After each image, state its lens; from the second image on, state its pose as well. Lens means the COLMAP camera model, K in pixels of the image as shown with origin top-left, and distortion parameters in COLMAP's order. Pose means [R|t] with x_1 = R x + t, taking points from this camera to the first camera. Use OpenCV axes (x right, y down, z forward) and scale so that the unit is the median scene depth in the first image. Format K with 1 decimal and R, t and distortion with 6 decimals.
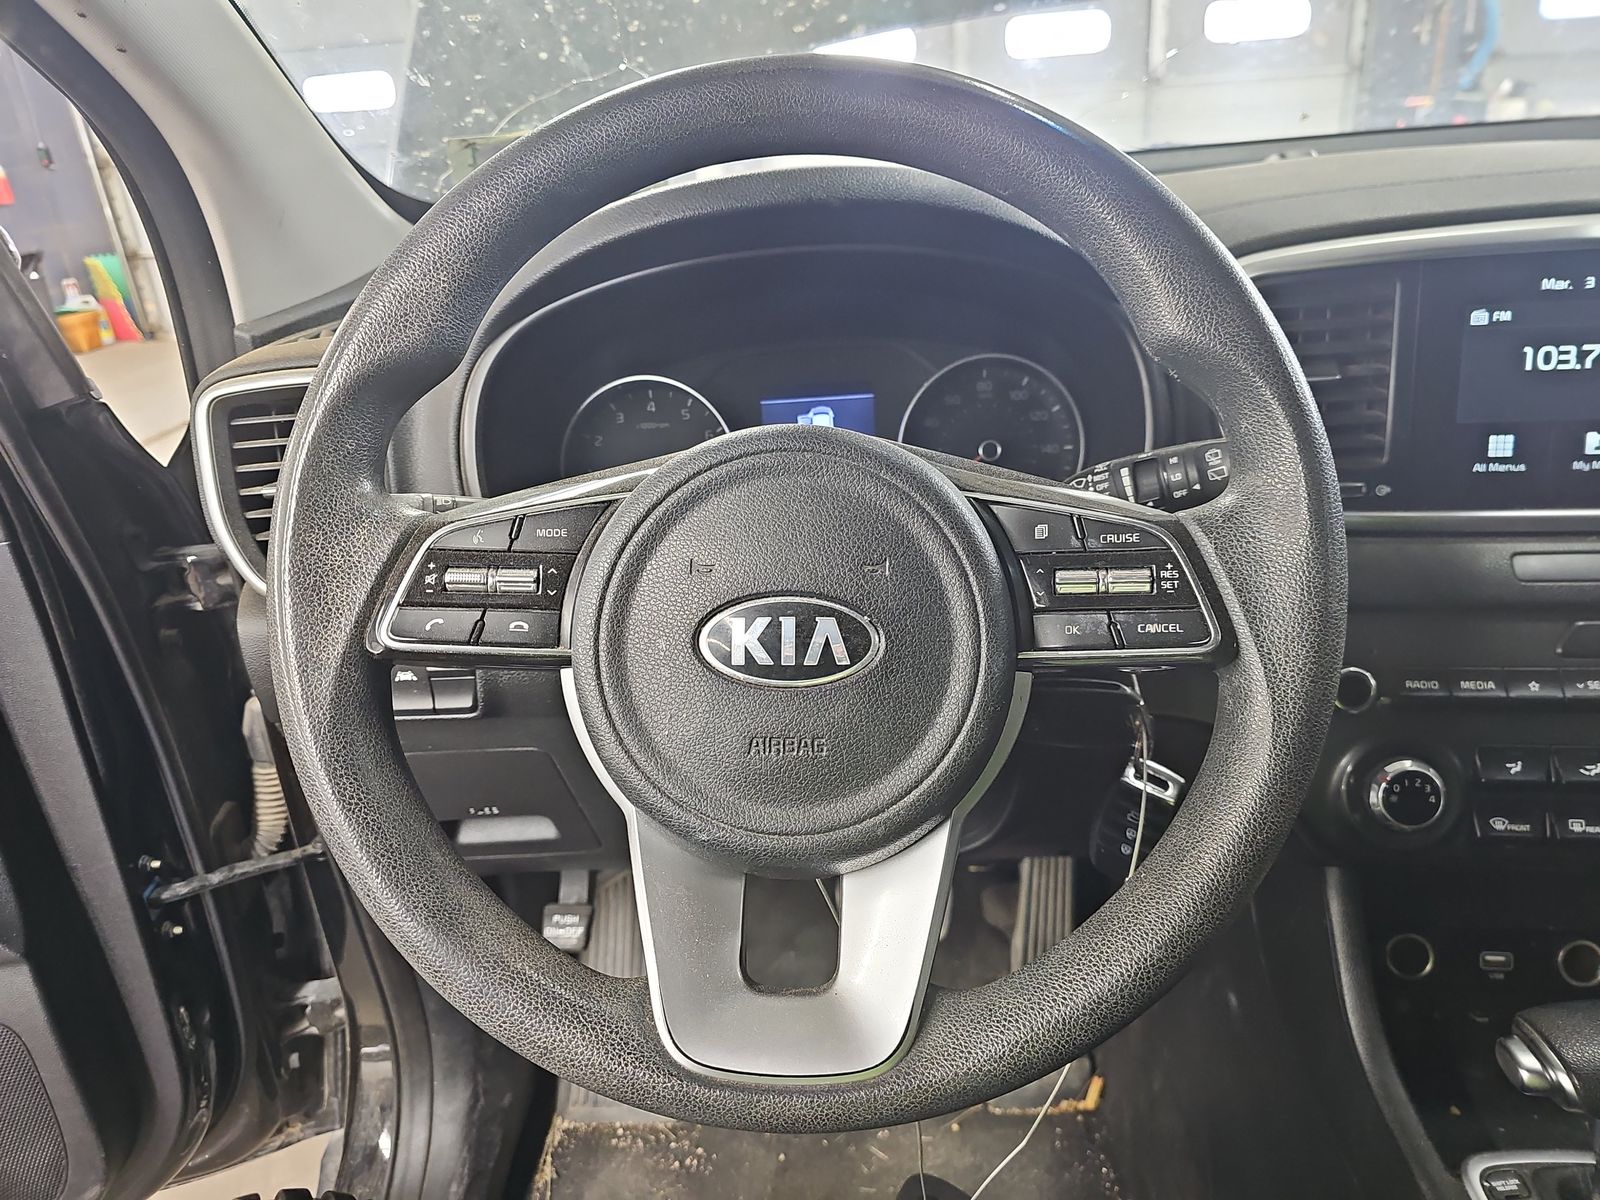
lens RADIAL K [[1058.0, 0, 800.0], [0, 1058.0, 600.0], [0, 0, 1]] dist [0.033387, -0.051969]
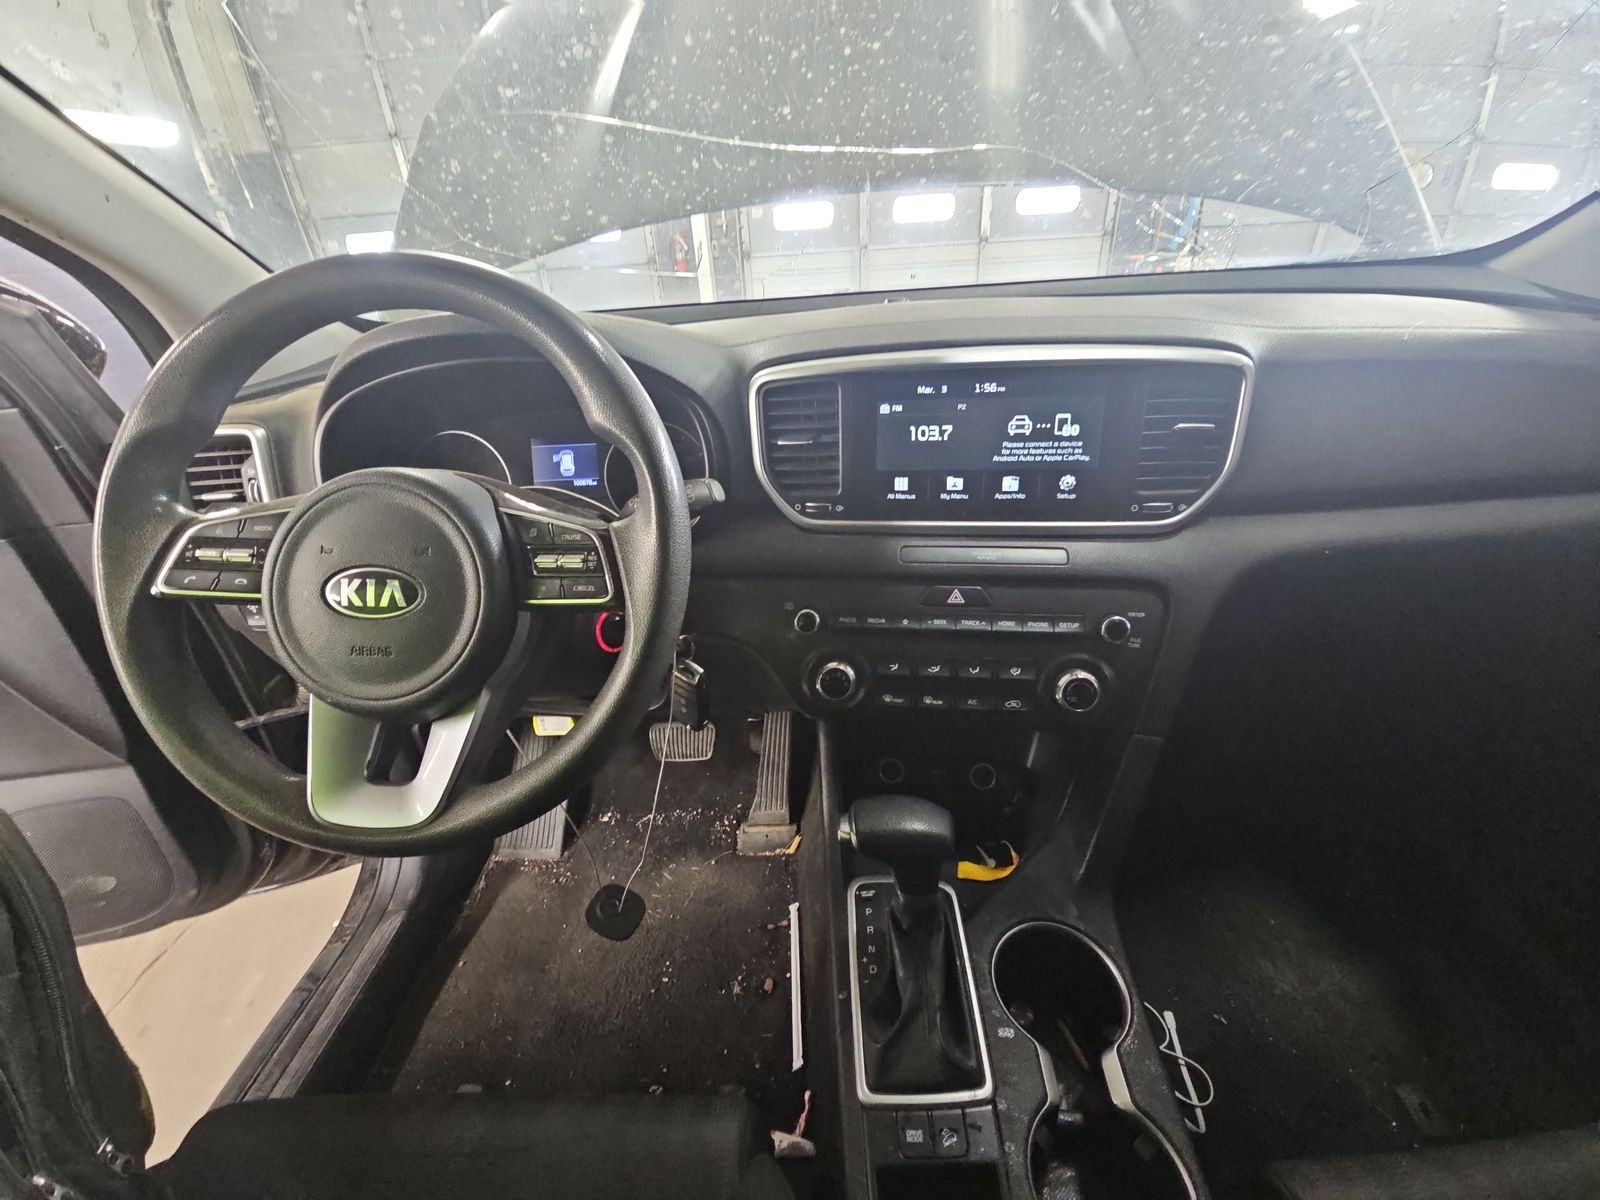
lens RADIAL K [[641.0, 0, 791.9], [0, 641.0, 609.3], [0, 0, 1]] dist [-0.008431, -0.000056]
pose [[0.999704, 0.015168, 0.019010, 0.479254], [-0.016624, 0.996744, 0.078895, -0.020908], [-0.017751, -0.079188, 0.996702, -0.061790]]
